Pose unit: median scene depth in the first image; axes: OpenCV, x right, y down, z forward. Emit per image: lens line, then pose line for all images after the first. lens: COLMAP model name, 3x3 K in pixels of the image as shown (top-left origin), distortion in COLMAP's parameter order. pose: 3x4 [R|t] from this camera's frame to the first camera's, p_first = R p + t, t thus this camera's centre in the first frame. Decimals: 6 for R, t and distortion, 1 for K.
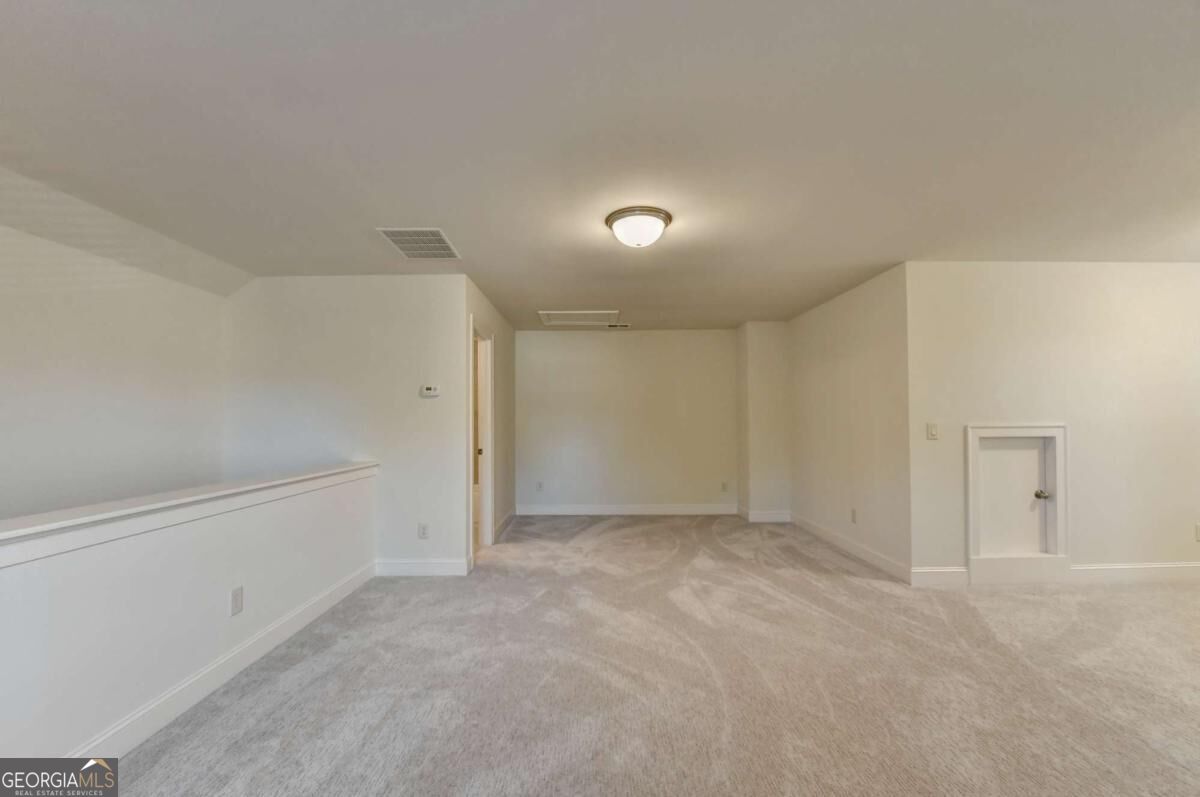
lens RADIAL K [[486.7, 0, 597.1], [0, 486.7, 409.7], [0, 0, 1]] dist [-0.032145, -0.000077]
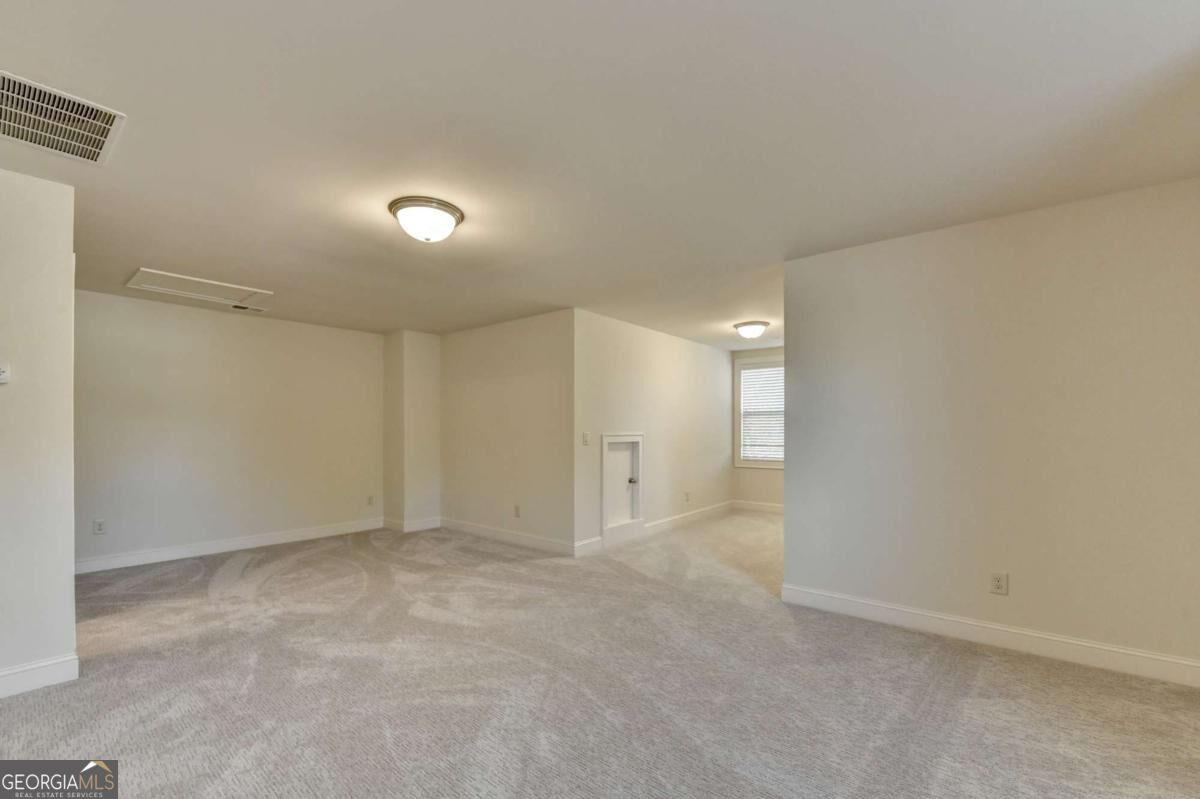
lens RADIAL K [[484.7, 0, 598.8], [0, 484.7, 430.1], [0, 0, 1]] dist [-0.035956, -0.000254]
pose [[0.625096, 0.003959, 0.780538, -0.326479], [-0.019960, 0.999741, 0.010915, 0.005774], [-0.780293, -0.022403, 0.625013, 0.127899]]
